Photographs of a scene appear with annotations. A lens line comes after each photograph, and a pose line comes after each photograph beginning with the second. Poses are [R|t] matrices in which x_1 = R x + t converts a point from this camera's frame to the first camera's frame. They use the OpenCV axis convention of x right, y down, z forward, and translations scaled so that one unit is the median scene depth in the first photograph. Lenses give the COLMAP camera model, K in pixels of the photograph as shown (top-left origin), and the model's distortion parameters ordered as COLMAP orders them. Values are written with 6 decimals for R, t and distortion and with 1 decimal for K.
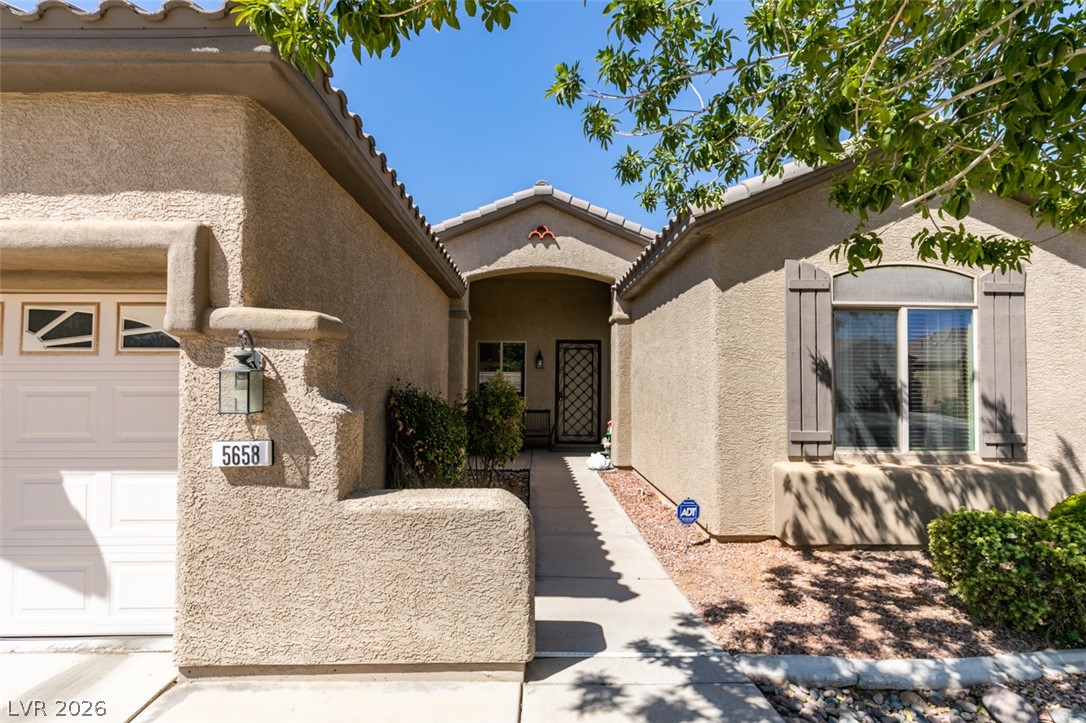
lens RADIAL K [[527.5, 0, 541.2], [0, 527.5, 361.5], [0, 0, 1]] dist [-0.000640, -0.000547]
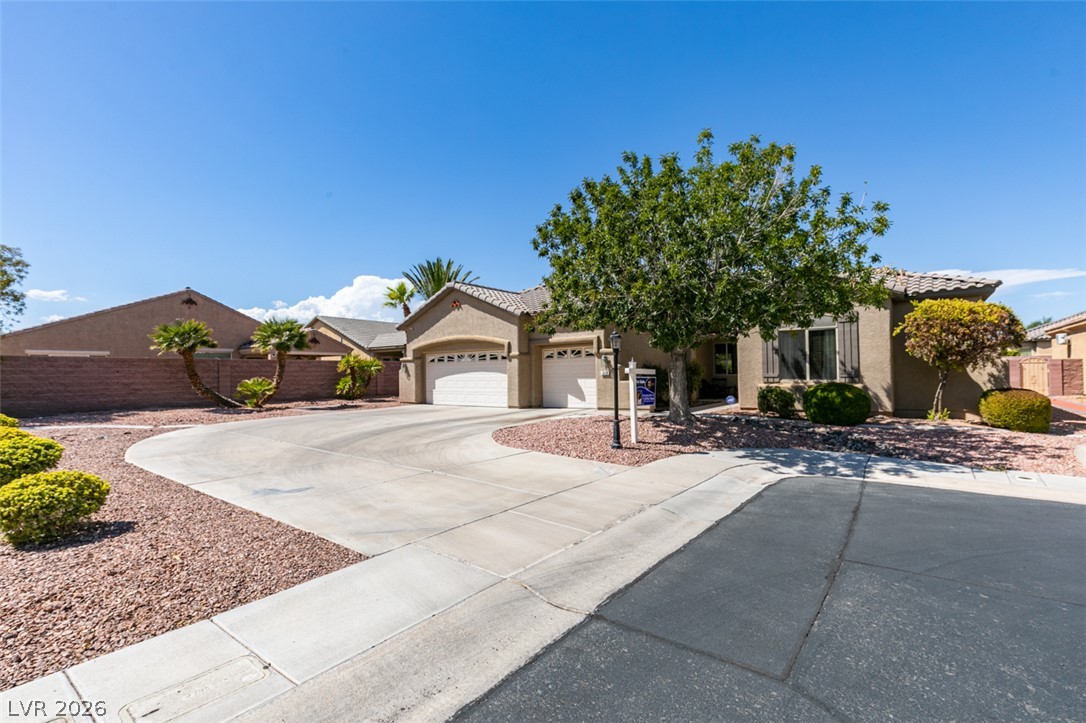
lens RADIAL K [[485.5, 0, 546.7], [0, 485.5, 369.6], [0, 0, 1]] dist [0.004429, -0.003494]
pose [[0.790050, -0.026974, -0.612448, 1.303464], [0.042458, 0.999040, 0.010770, 0.027285], [0.611570, -0.034512, 0.790437, -2.145467]]
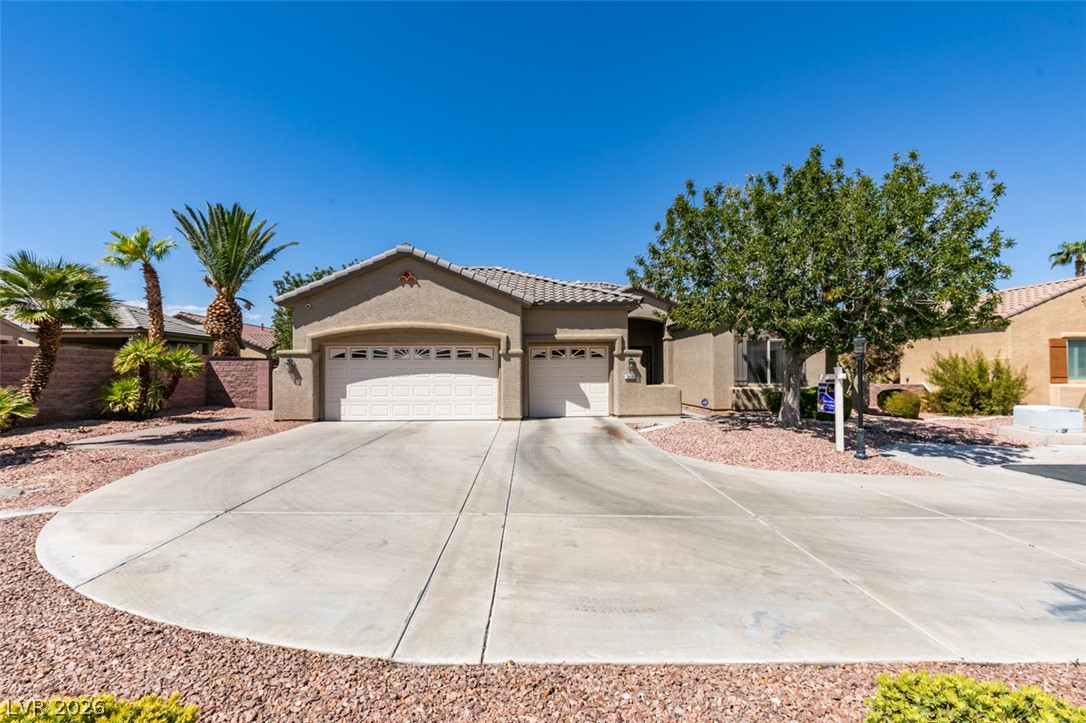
lens RADIAL K [[485.5, 0, 539.8], [0, 485.5, 366.7], [0, 0, 1]] dist [0.004429, -0.003494]
pose [[0.999880, -0.014305, 0.005890, -0.855761], [0.014156, 0.999598, 0.024562, -0.036715], [-0.006239, -0.024476, 0.999681, -2.265016]]
